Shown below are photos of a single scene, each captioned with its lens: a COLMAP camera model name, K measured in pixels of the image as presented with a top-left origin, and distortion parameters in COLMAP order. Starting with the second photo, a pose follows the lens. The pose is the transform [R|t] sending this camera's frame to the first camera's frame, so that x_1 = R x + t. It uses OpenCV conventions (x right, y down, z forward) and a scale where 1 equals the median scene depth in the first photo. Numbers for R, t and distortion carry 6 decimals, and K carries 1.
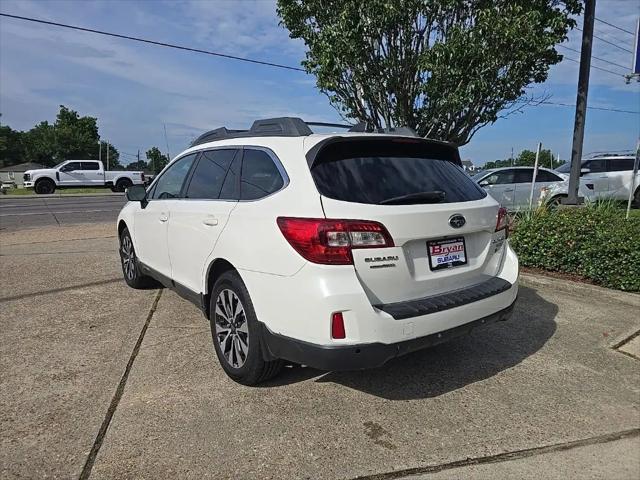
lens RADIAL K [[433.7, 0, 320.2], [0, 433.7, 244.9], [0, 0, 1]] dist [0.054033, -0.049556]
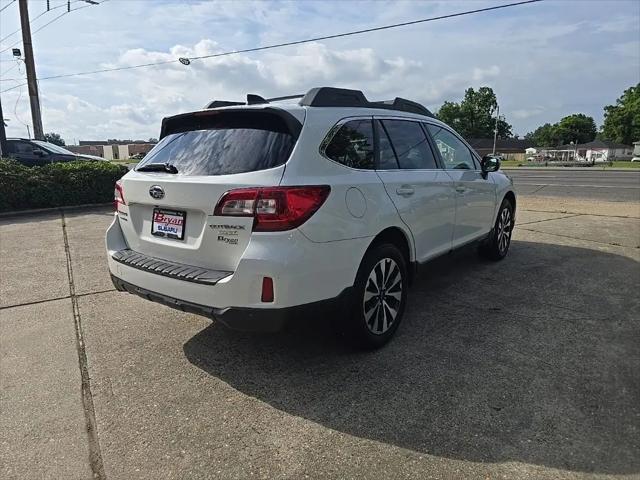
lens RADIAL K [[433.7, 0, 322.5], [0, 433.7, 244.2], [0, 0, 1]] dist [0.054033, -0.049556]
pose [[0.277978, 0.197282, -0.940111, 1.335067], [-0.142672, 0.976307, 0.162692, -0.149702], [0.949933, 0.088903, 0.299539, 1.008768]]
